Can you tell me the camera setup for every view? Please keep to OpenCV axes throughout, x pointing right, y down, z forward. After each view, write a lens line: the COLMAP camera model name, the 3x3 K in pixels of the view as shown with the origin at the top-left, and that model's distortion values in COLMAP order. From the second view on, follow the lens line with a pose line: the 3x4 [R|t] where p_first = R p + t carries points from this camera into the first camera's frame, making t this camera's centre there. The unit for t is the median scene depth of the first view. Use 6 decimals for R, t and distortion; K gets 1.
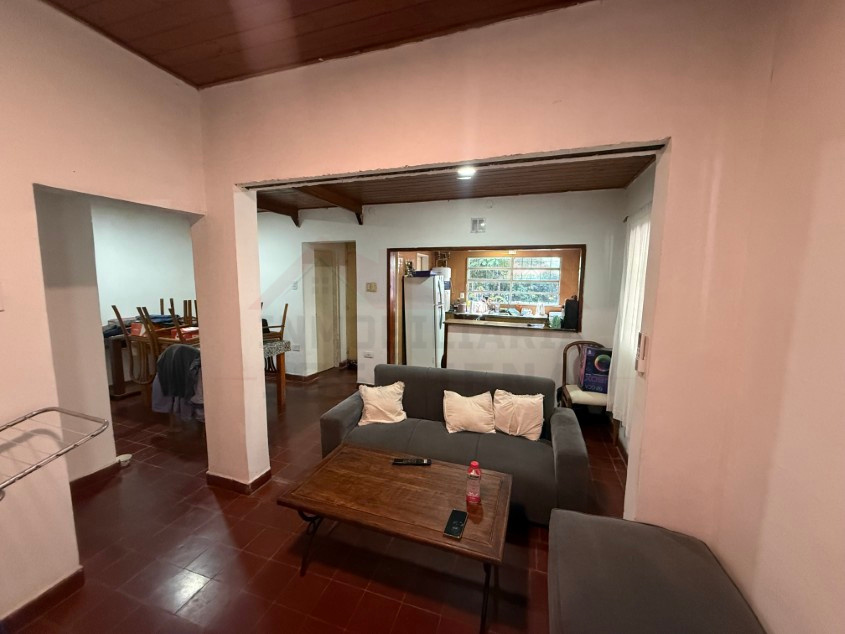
lens RADIAL K [[338.3, 0, 422.7], [0, 338.3, 318.4], [0, 0, 1]] dist [-0.003188, 0.001600]
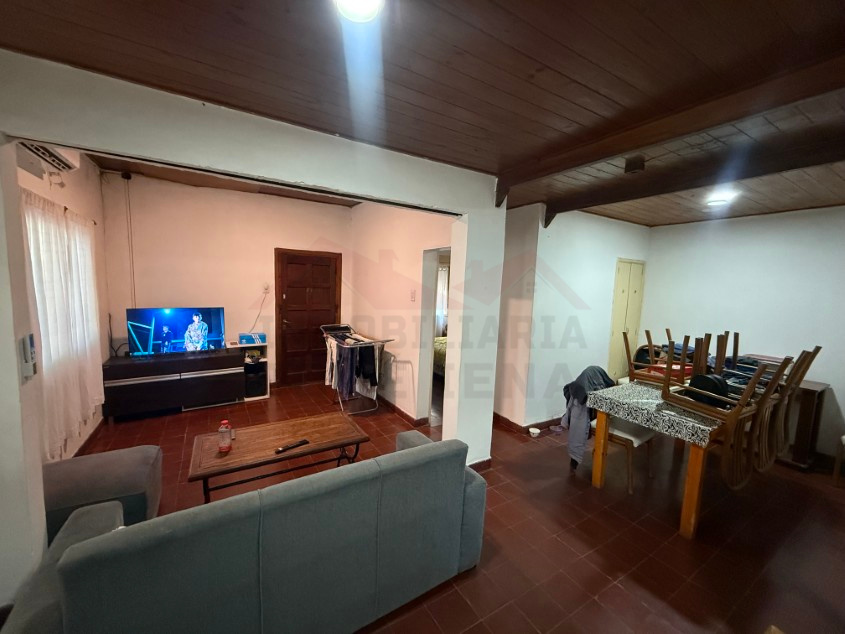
lens RADIAL K [[338.3, 0, 422.3], [0, 338.3, 316.7], [0, 0, 1]] dist [-0.003188, 0.001600]
pose [[-0.646915, 0.039118, -0.761558, 0.193555], [-0.136395, 0.976643, 0.166029, -0.090869], [0.750265, 0.211279, -0.626470, 0.706192]]
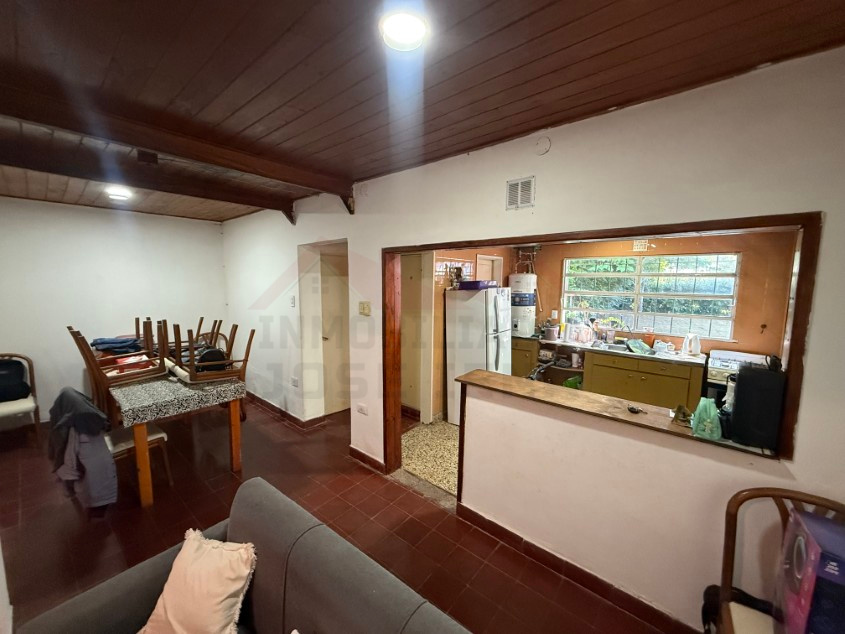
lens RADIAL K [[338.3, 0, 422.8], [0, 338.3, 317.6], [0, 0, 1]] dist [-0.003188, 0.001600]
pose [[0.930965, 0.036609, -0.363268, 0.152934], [-0.041103, 0.999144, -0.004646, -0.061347], [0.362787, 0.019257, 0.931673, 0.348631]]
